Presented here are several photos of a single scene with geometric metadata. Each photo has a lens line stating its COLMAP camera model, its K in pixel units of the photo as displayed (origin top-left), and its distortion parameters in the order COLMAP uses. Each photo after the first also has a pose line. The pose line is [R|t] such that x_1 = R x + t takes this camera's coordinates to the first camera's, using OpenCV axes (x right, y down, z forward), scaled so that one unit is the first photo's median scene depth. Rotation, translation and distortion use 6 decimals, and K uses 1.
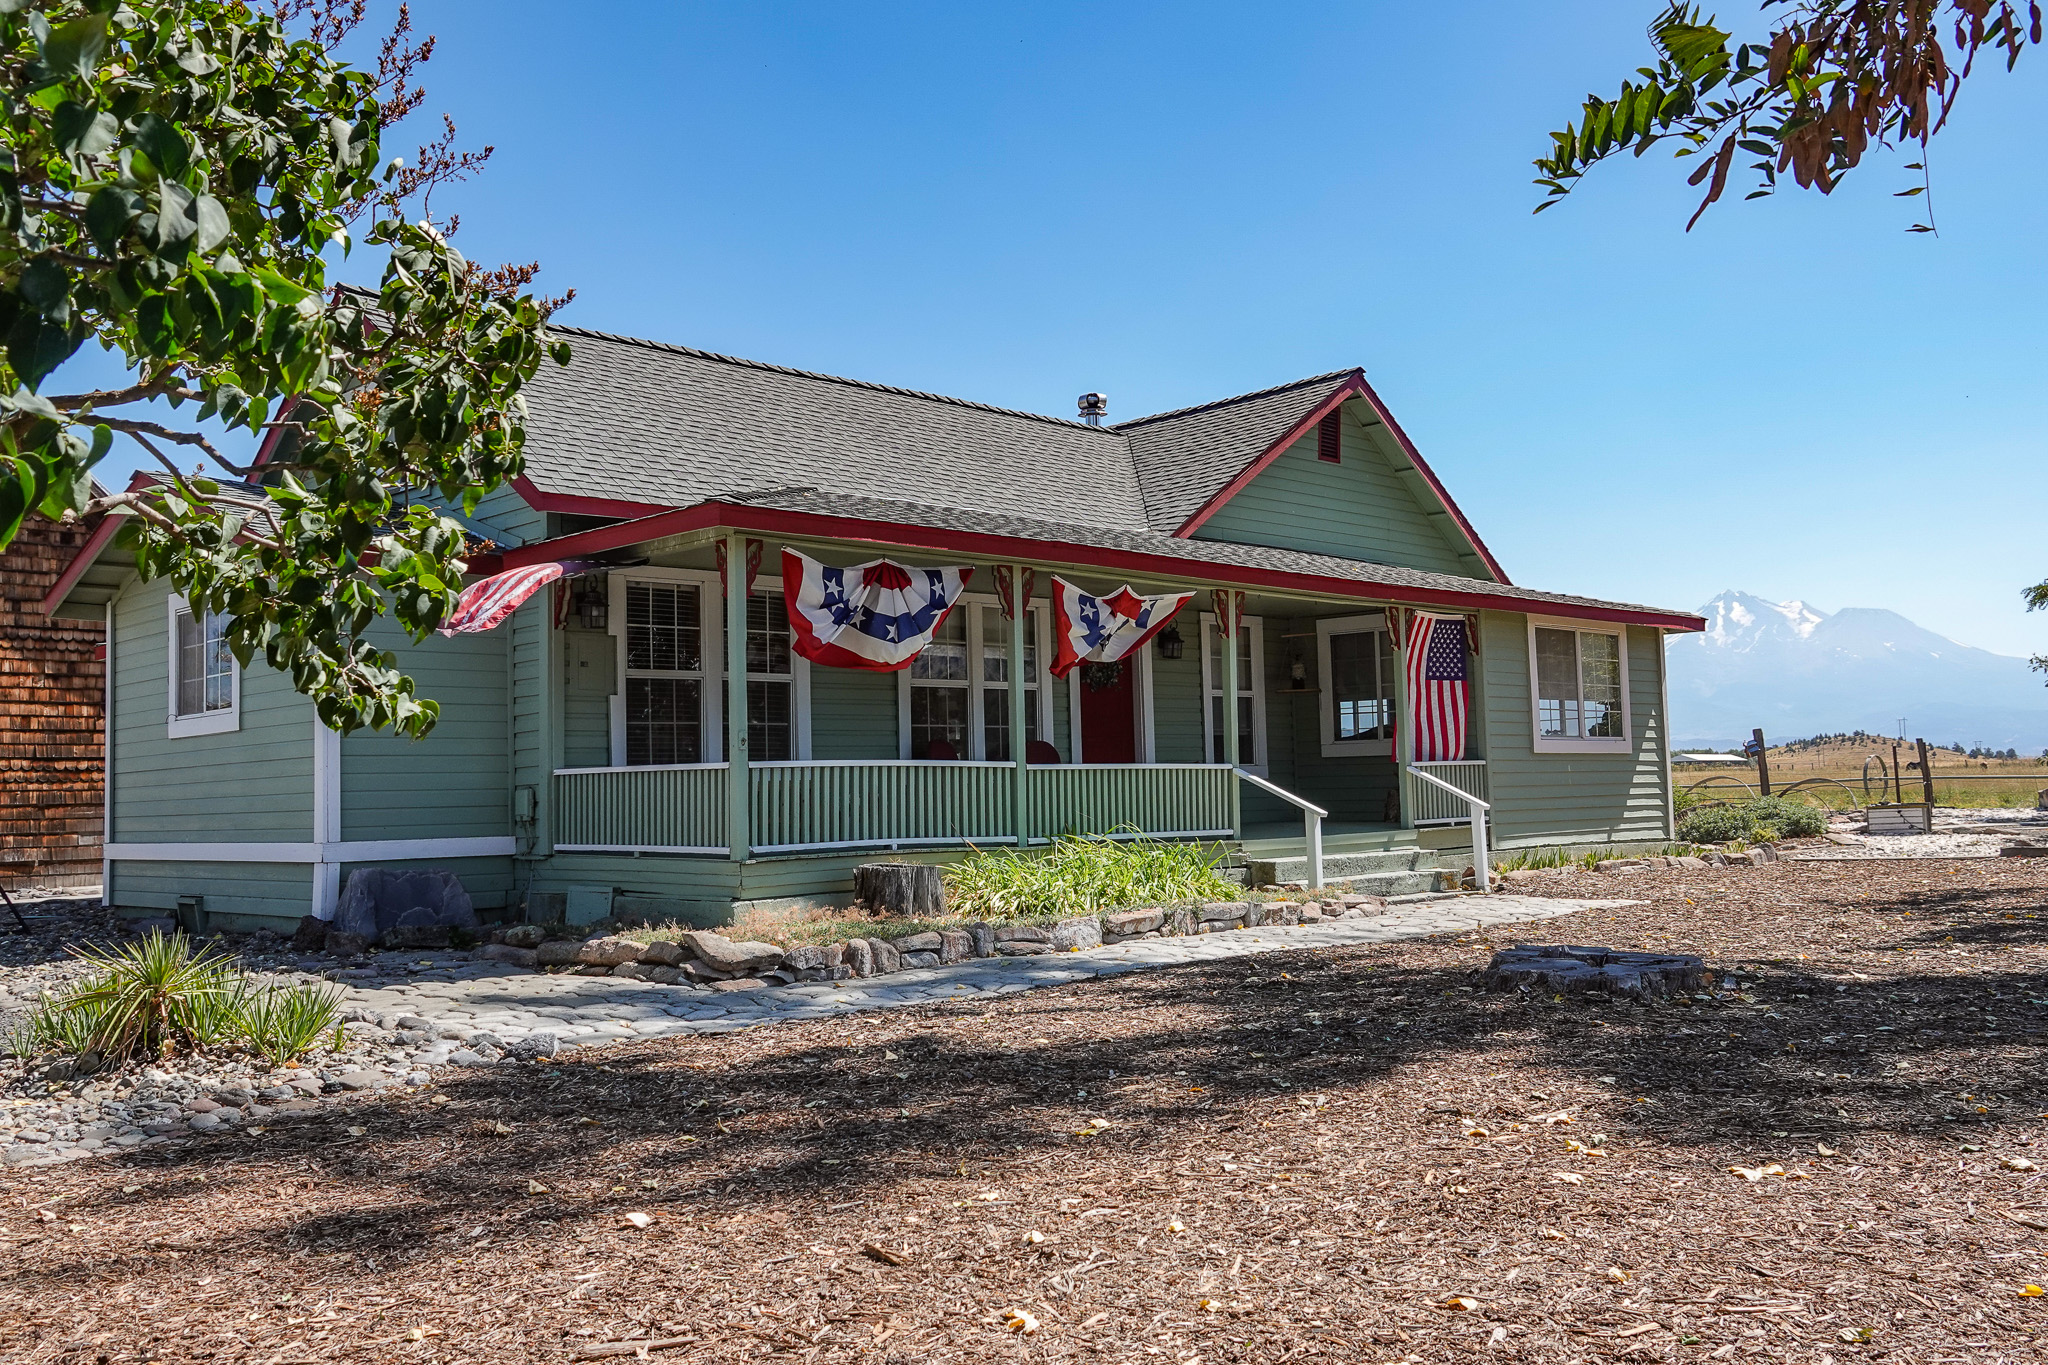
lens RADIAL K [[1803.6, 0, 1022.4], [0, 1803.6, 680.7], [0, 0, 1]] dist [0.008706, -0.000334]
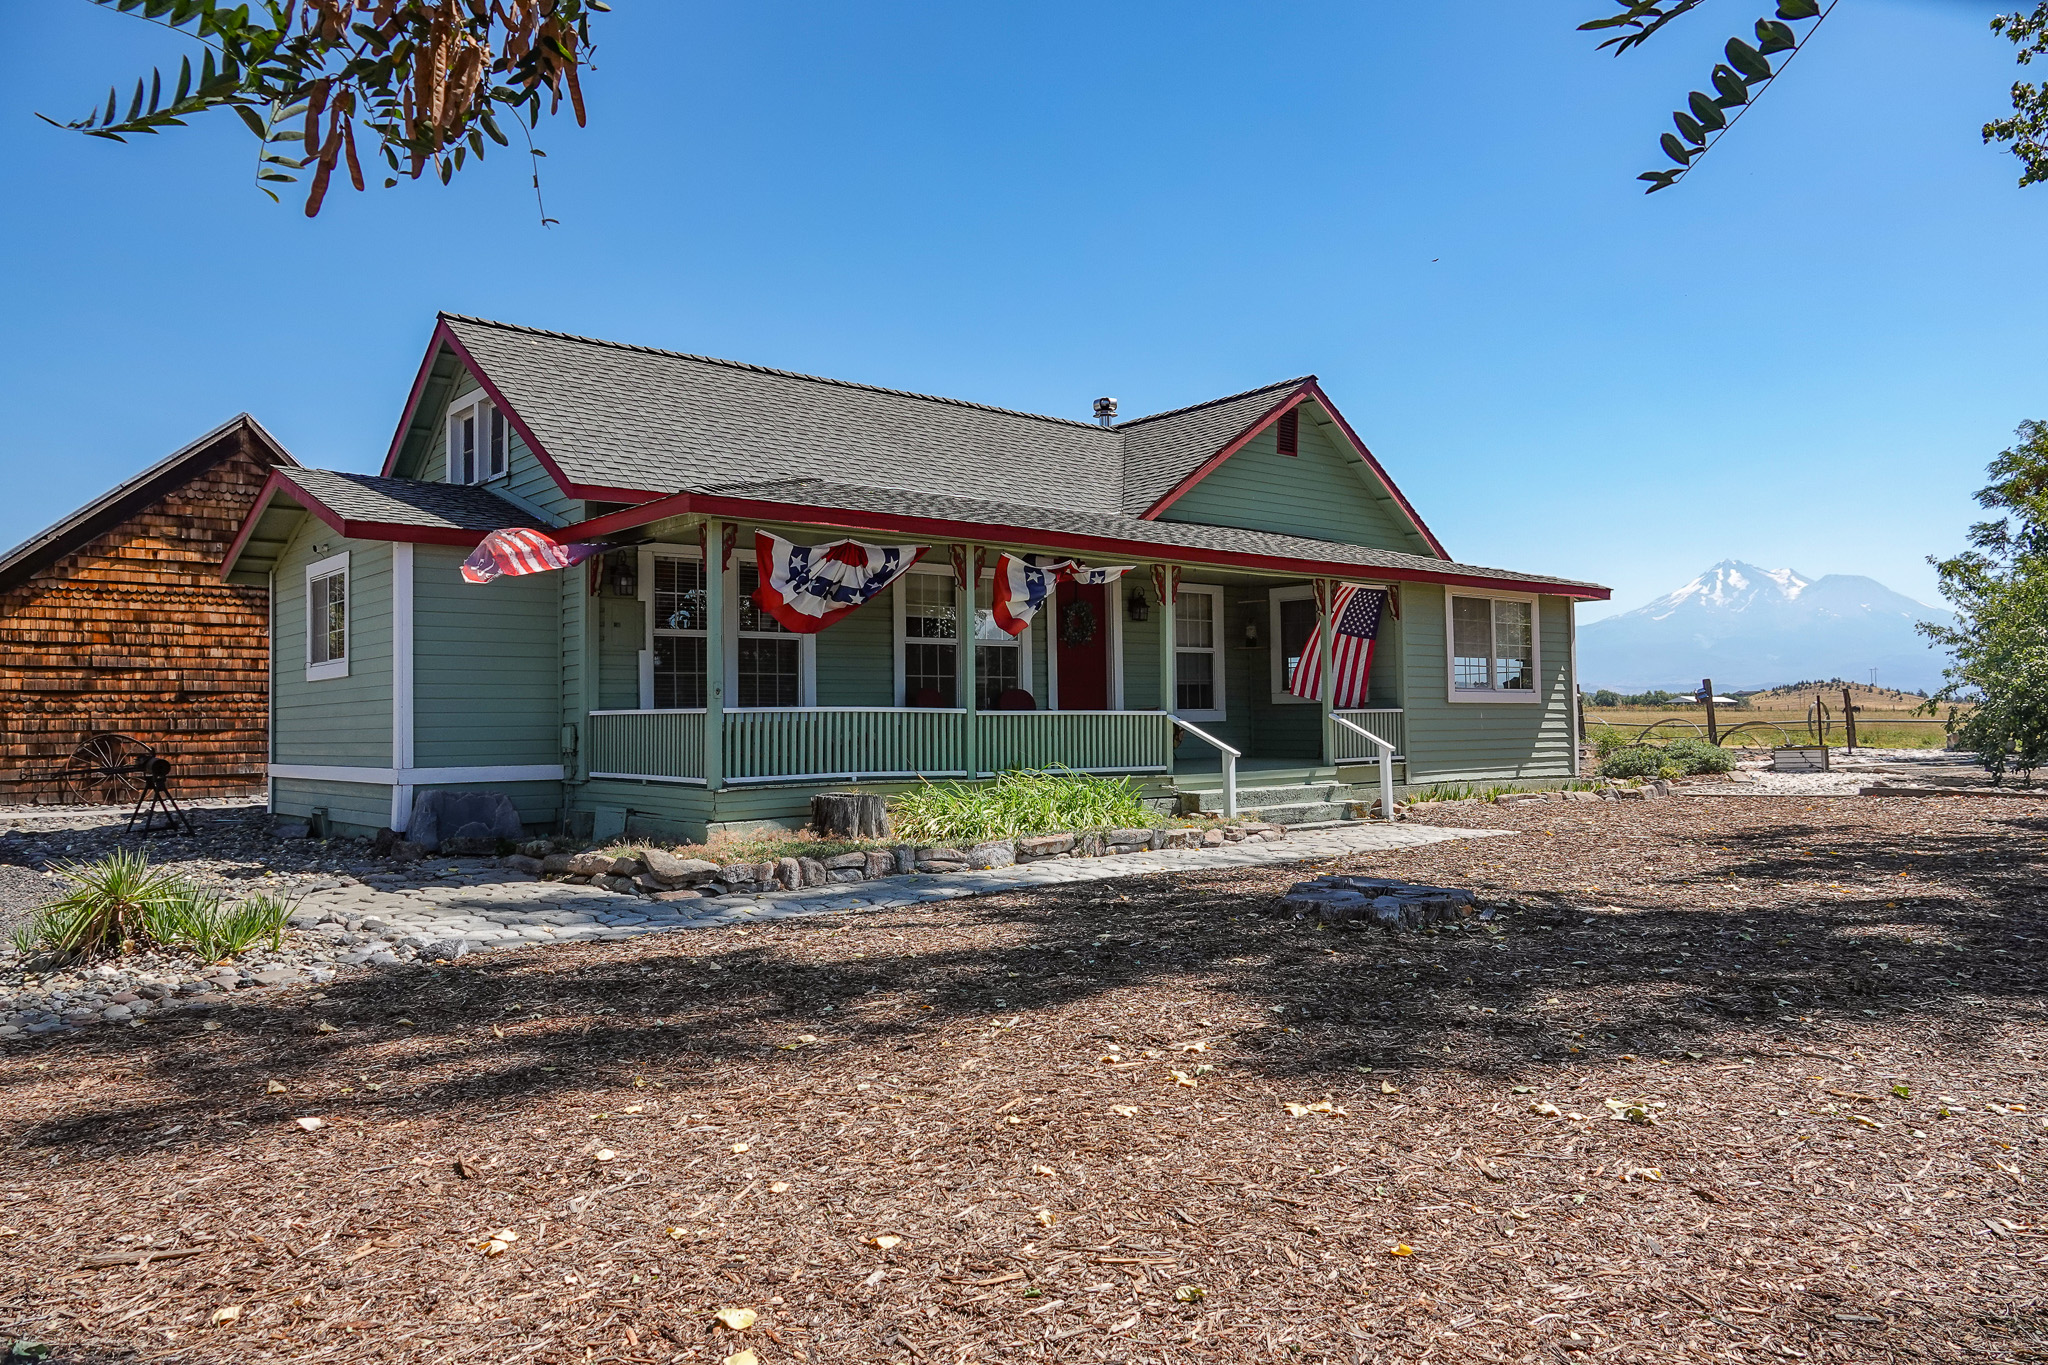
lens RADIAL K [[1458.3, 0, 1022.0], [0, 1458.3, 684.9], [0, 0, 1]] dist [0.005670, -0.003254]
pose [[0.997146, 0.009699, -0.074867, 0.095054], [-0.006921, 0.999281, 0.037278, -0.006566], [0.075175, -0.036654, 0.996497, 0.033094]]
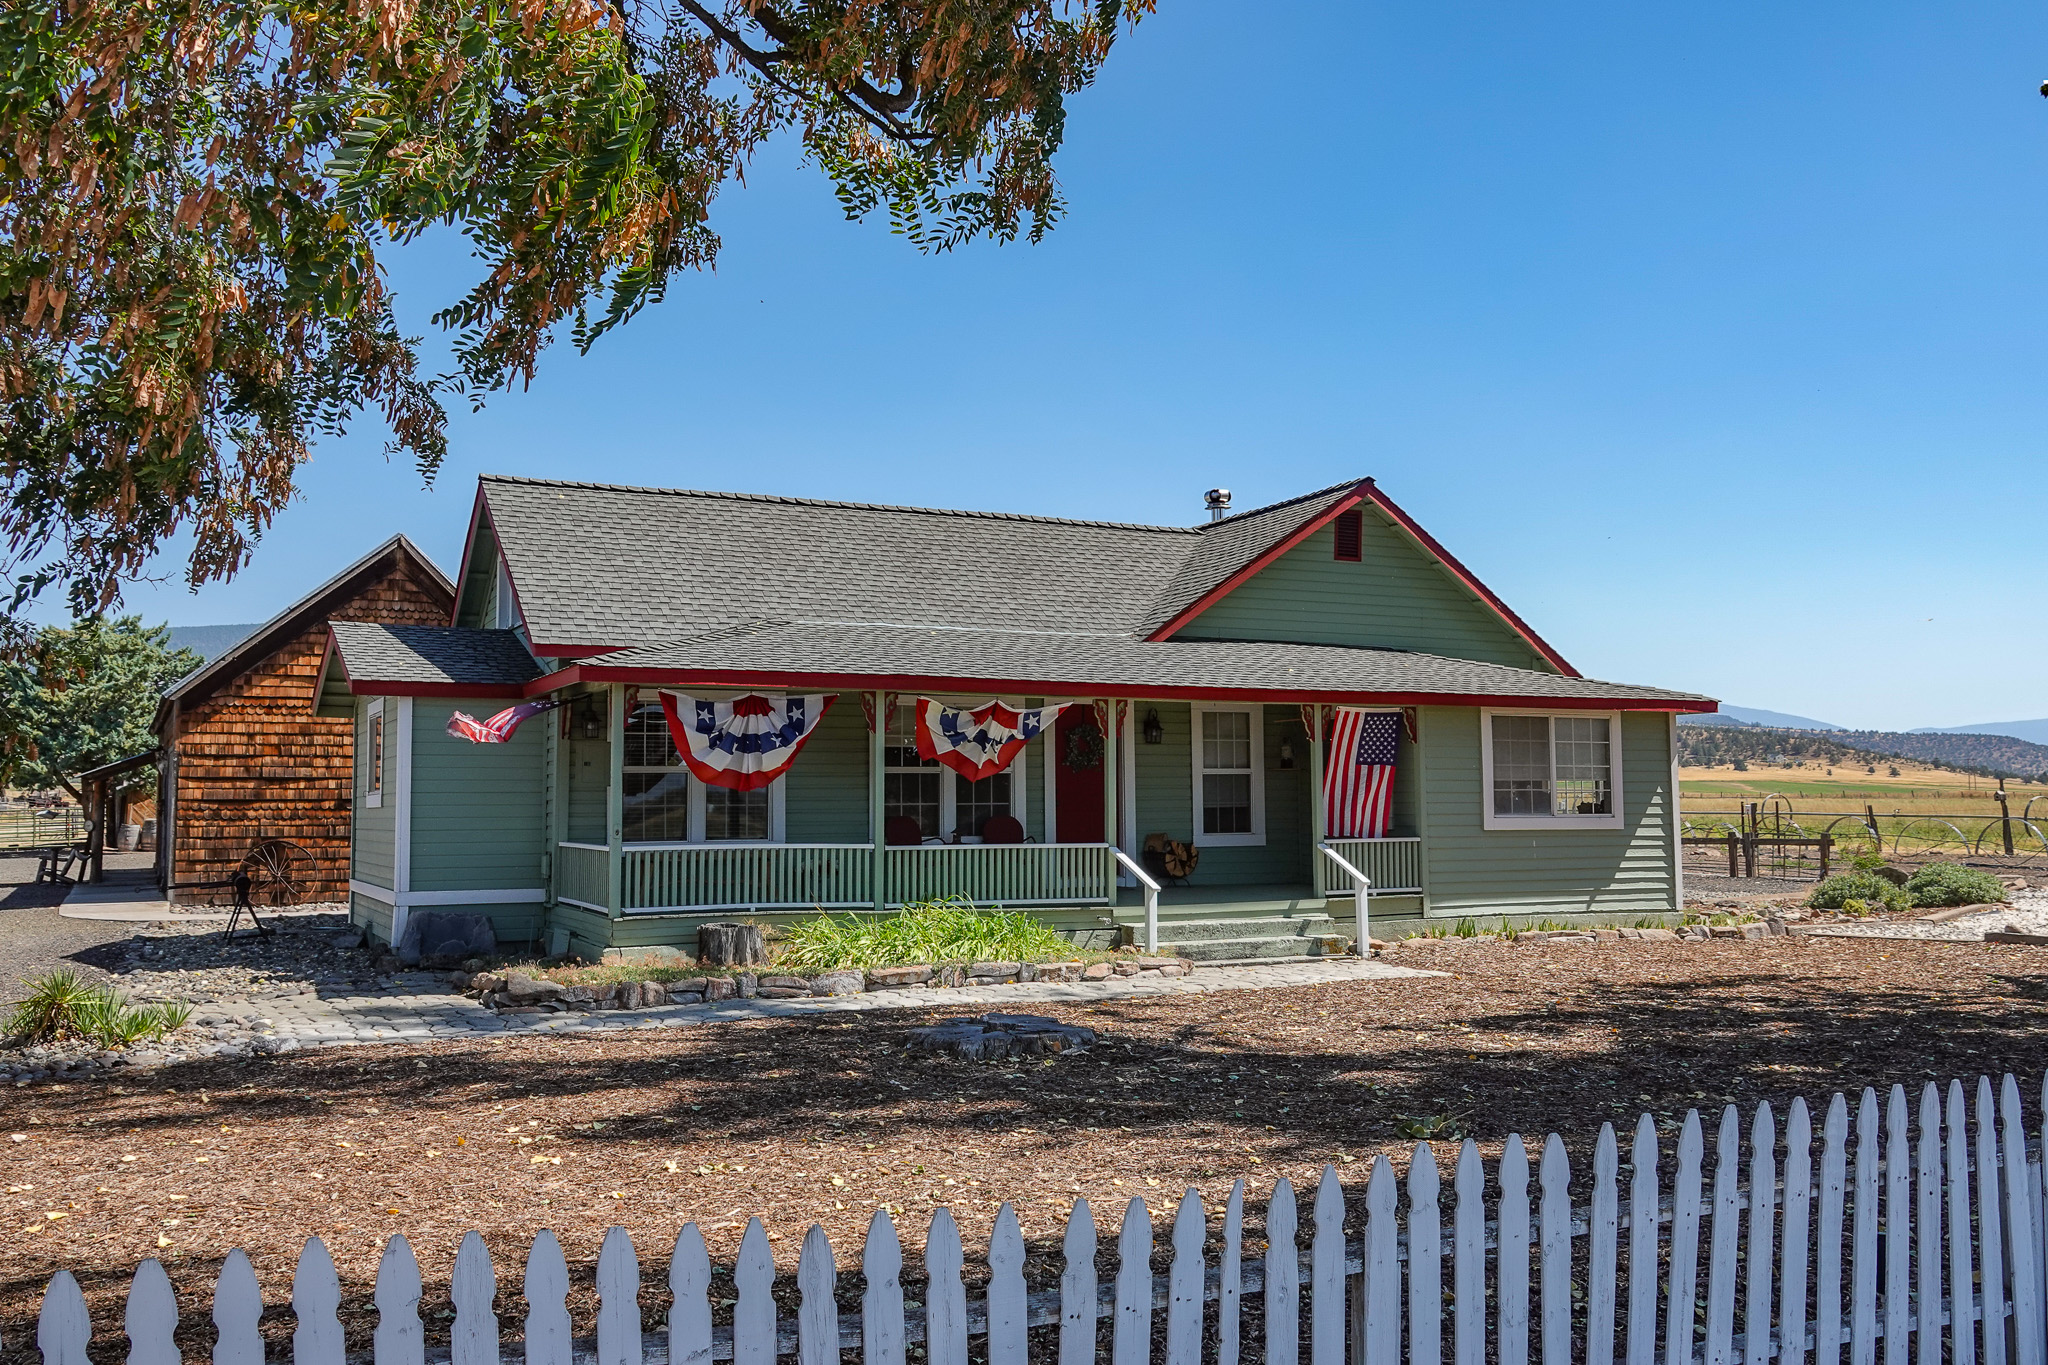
lens RADIAL K [[1803.6, 0, 1020.7], [0, 1803.6, 691.8], [0, 0, 1]] dist [0.008706, -0.000334]
pose [[0.949008, -0.001435, -0.315248, 0.451412], [0.002705, 0.999990, 0.003594, -0.061427], [0.315240, -0.004263, 0.949002, -0.169952]]
